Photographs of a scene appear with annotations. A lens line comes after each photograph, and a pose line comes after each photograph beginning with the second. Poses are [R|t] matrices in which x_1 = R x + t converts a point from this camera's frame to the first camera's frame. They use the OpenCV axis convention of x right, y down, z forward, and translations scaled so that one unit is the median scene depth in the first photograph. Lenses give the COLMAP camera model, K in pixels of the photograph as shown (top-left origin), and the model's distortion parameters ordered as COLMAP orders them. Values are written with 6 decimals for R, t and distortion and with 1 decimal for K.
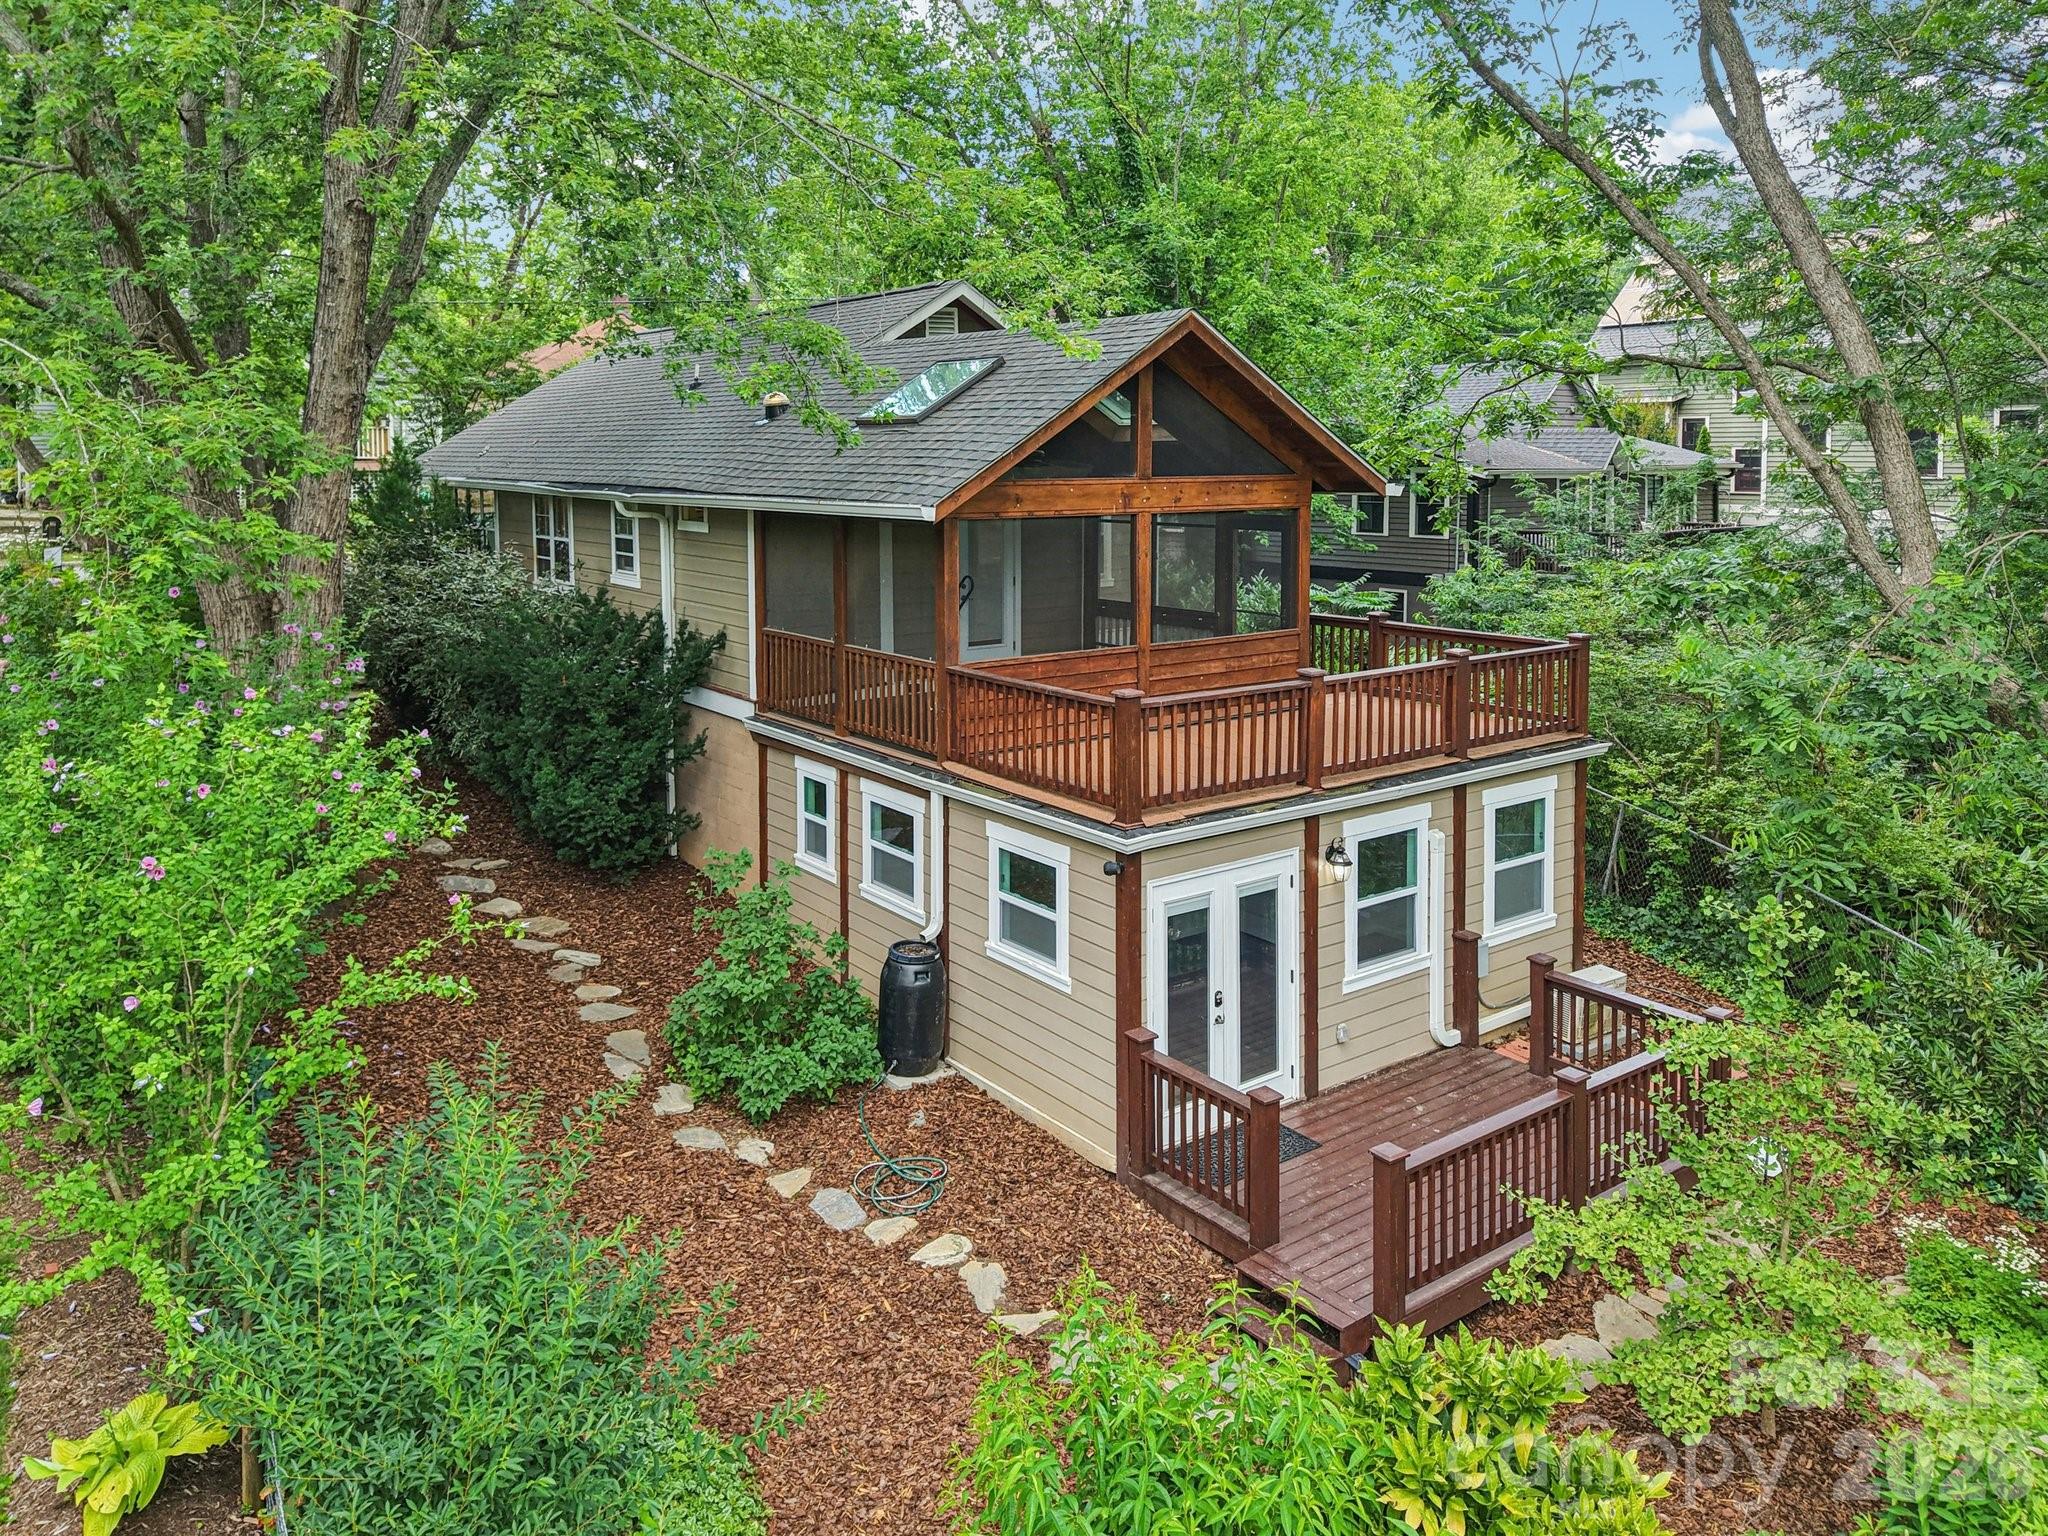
lens RADIAL K [[1429.4, 0, 1009.8], [0, 1429.4, 760.1], [0, 0, 1]] dist [0.012533, -0.009260]
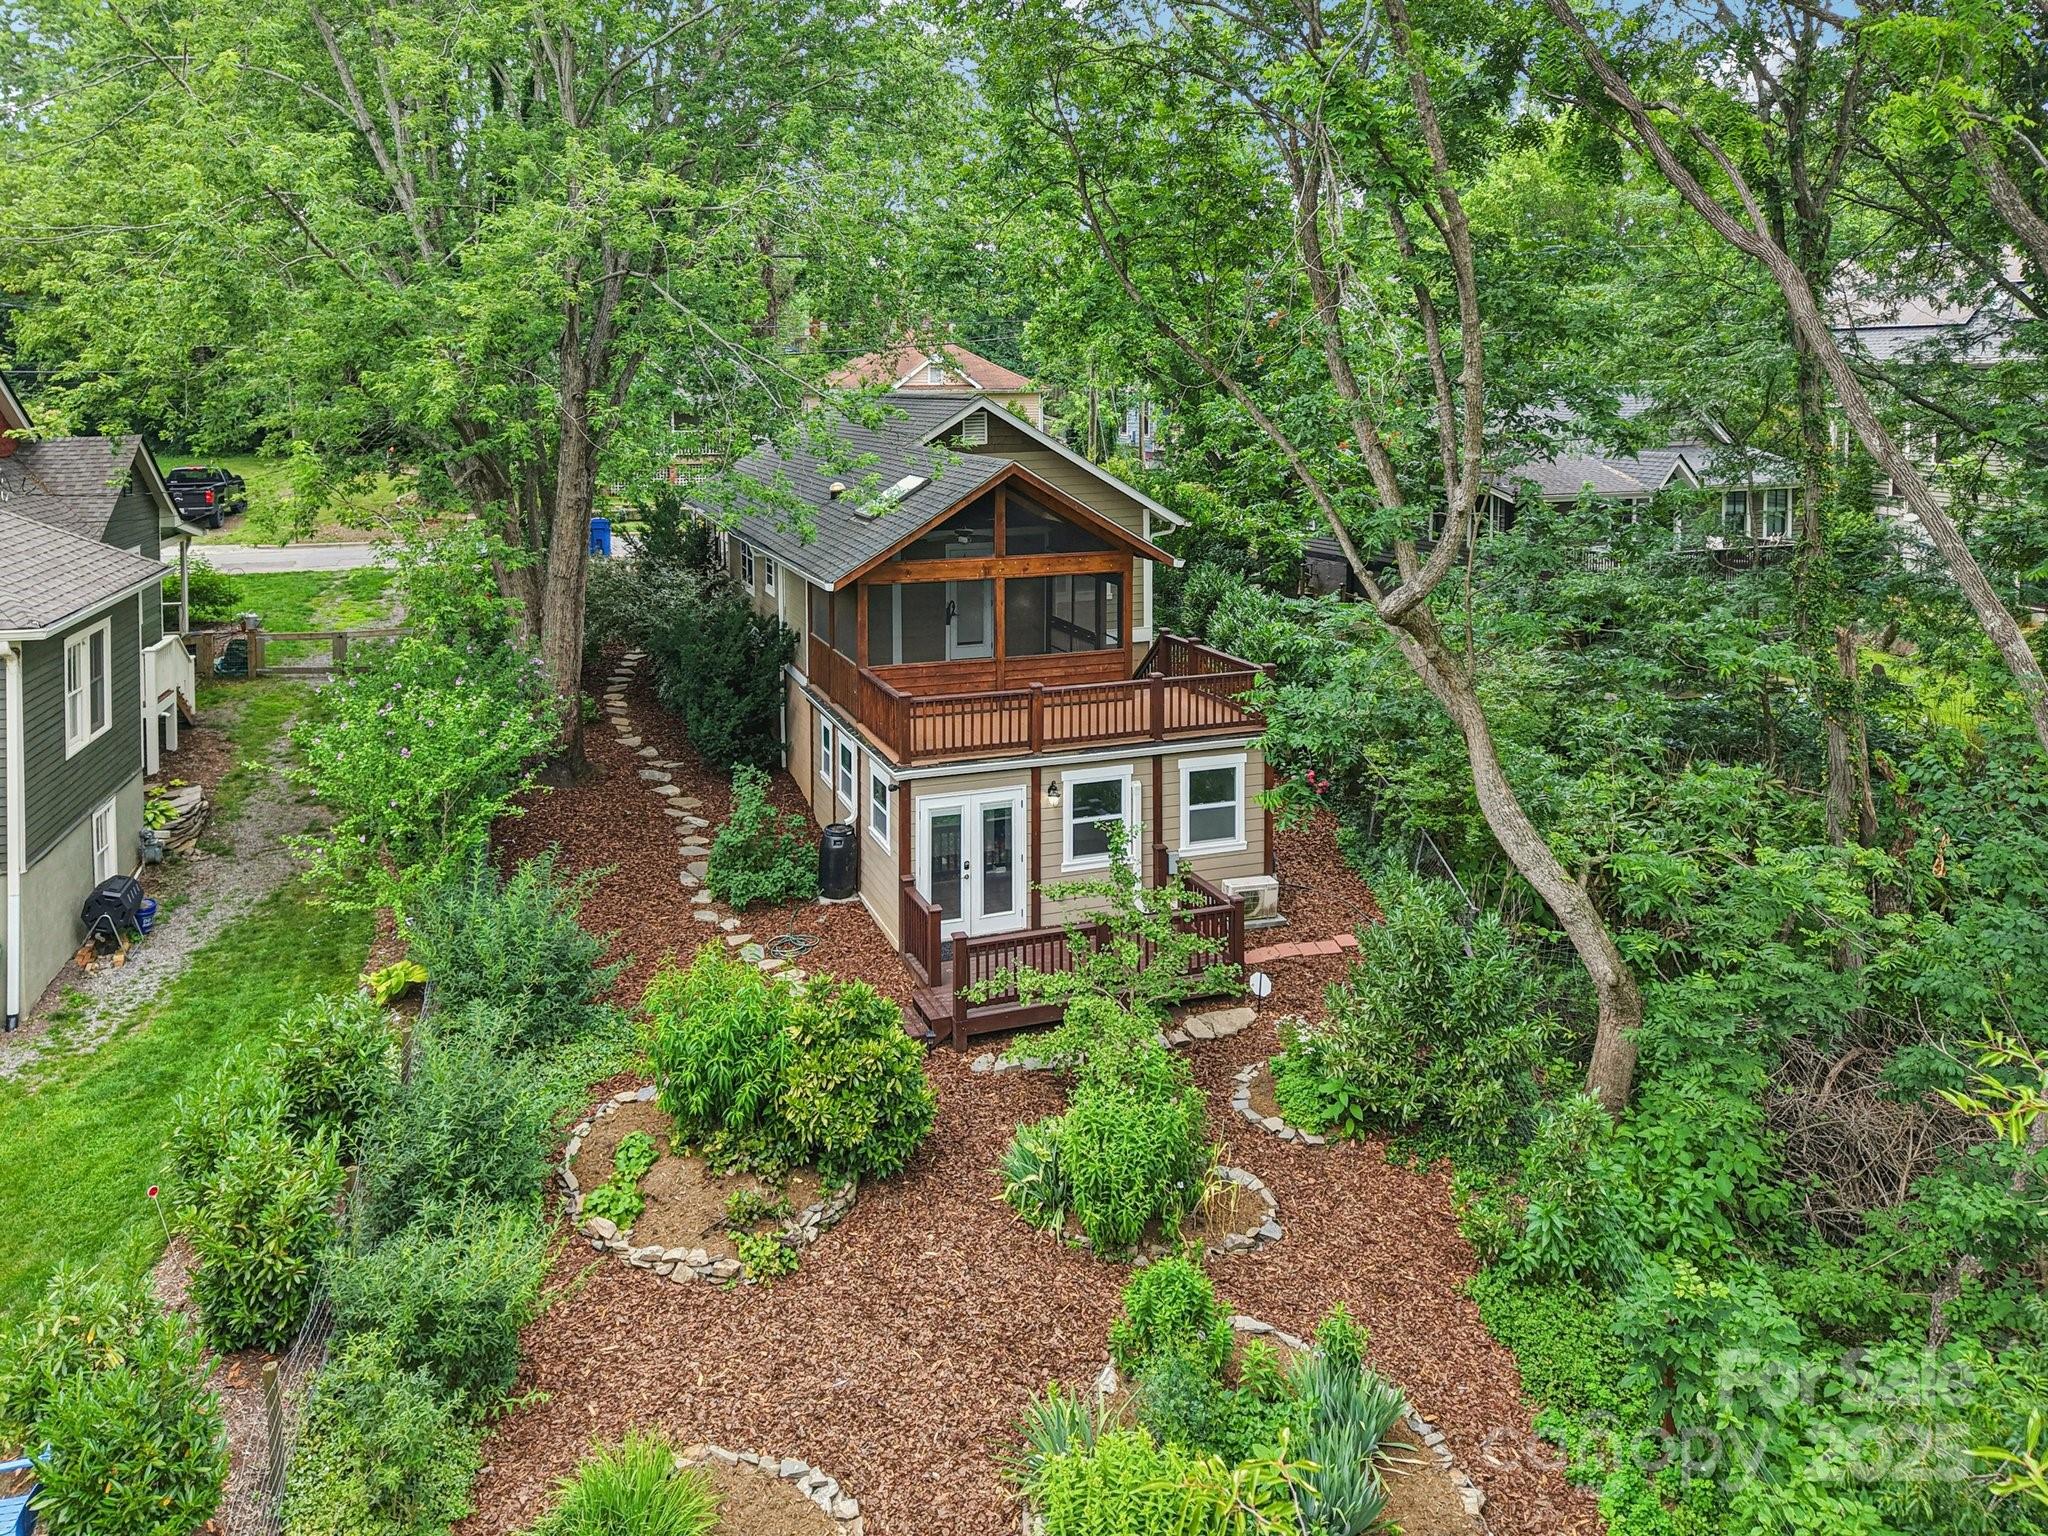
lens RADIAL K [[1429.4, 0, 1036.1], [0, 1429.4, 772.5], [0, 0, 1]] dist [0.012533, -0.009260]
pose [[0.961533, 0.068794, -0.265937, 0.652491], [-0.053070, 0.996415, 0.065877, -0.067022], [0.269516, -0.049230, 0.961737, -0.648609]]
